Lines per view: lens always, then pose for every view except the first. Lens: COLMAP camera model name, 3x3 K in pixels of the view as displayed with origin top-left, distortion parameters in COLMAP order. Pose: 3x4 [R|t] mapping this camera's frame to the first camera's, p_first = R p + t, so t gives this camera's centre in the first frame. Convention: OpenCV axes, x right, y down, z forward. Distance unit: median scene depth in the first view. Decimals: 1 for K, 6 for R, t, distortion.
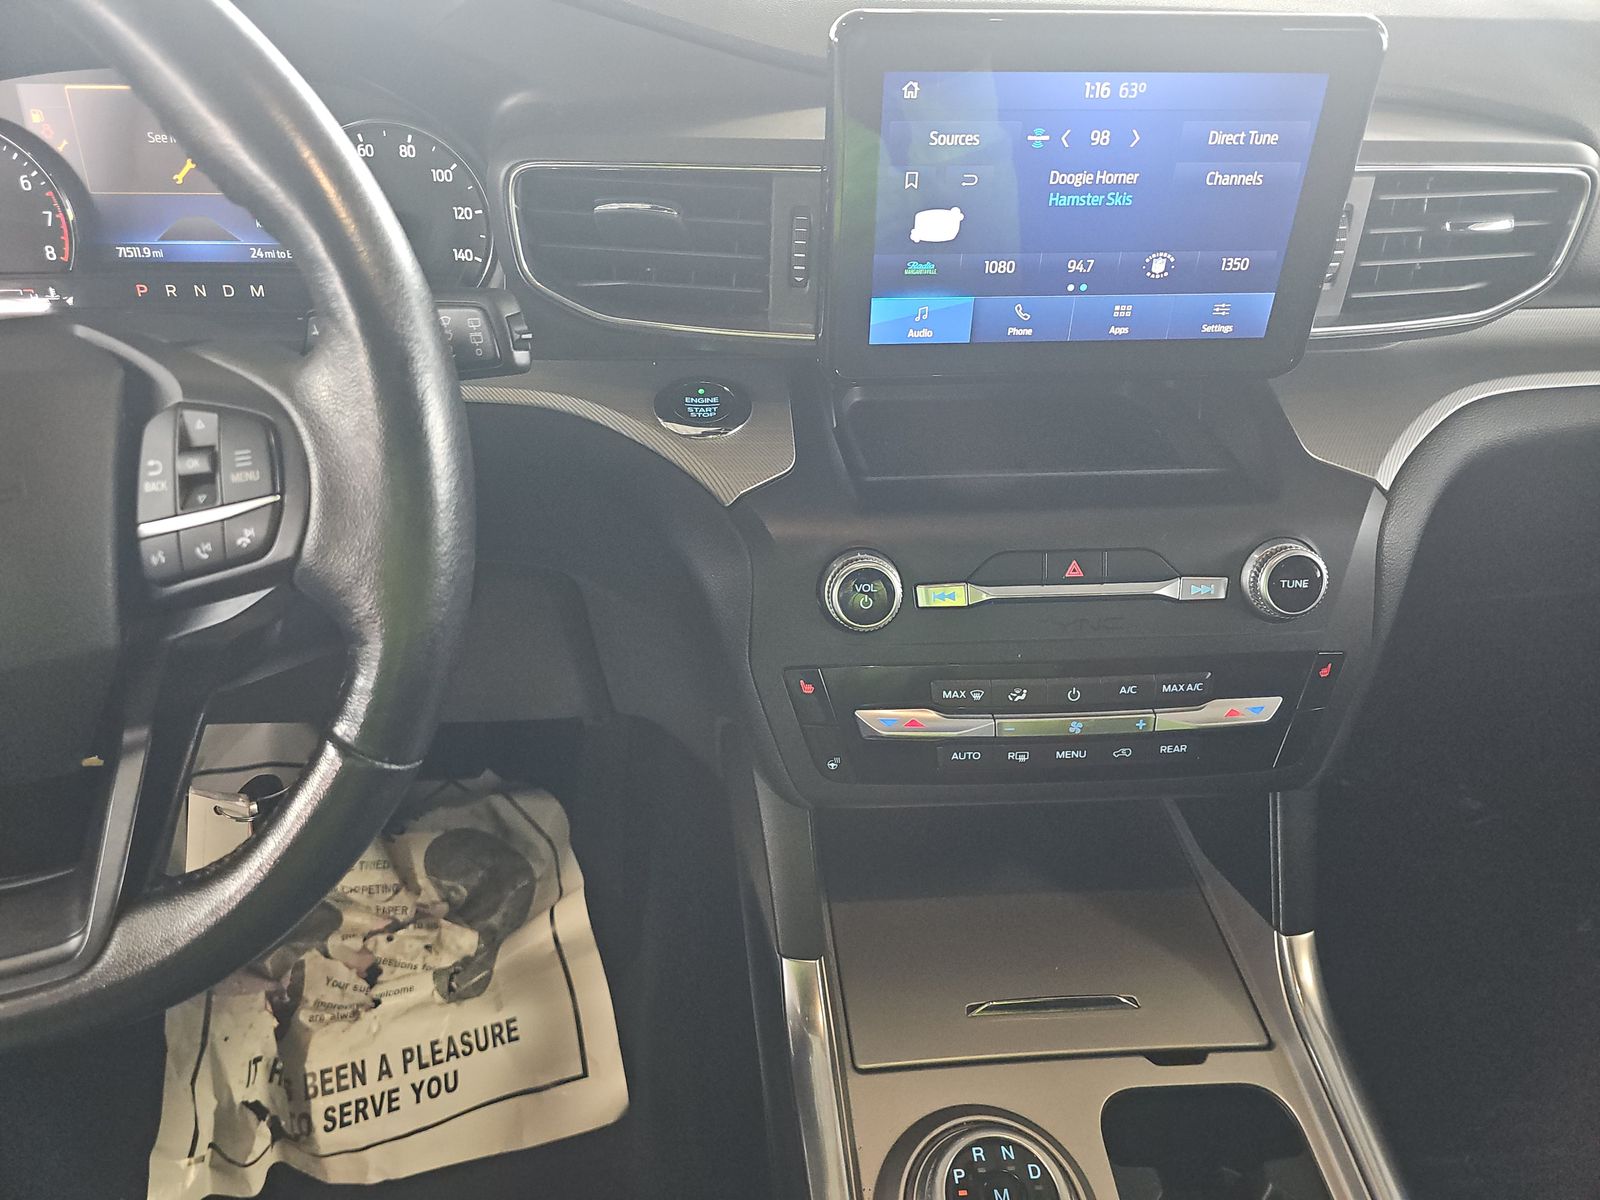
lens RADIAL K [[1053.8, 0, 800.0], [0, 1053.8, 600.0], [0, 0, 1]] dist [0.064742, -0.066662]
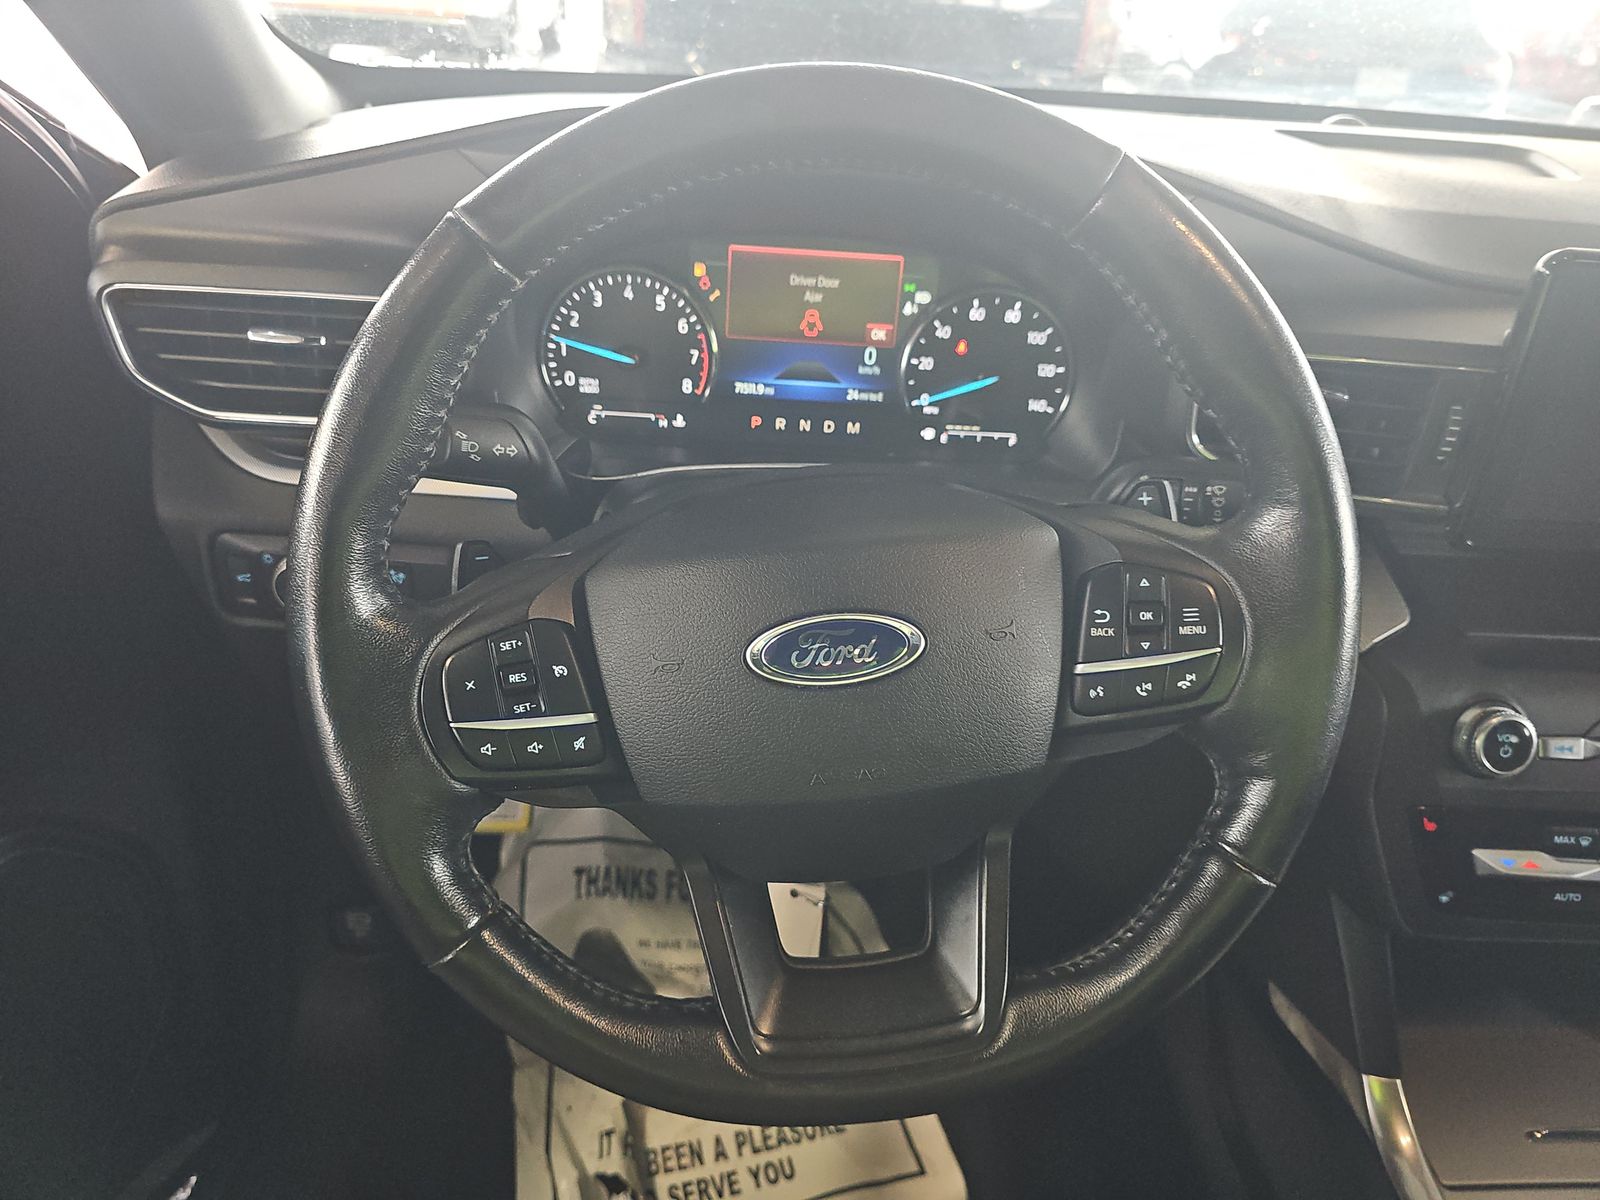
lens RADIAL K [[1067.3, 0, 800.0], [0, 1067.3, 600.0], [0, 0, 1]] dist [0.032529, -0.041849]
pose [[0.997892, 0.062385, -0.017898, -0.340892], [-0.063624, 0.994766, -0.079954, -0.009493], [0.012817, 0.080924, 0.996638, -0.070118]]
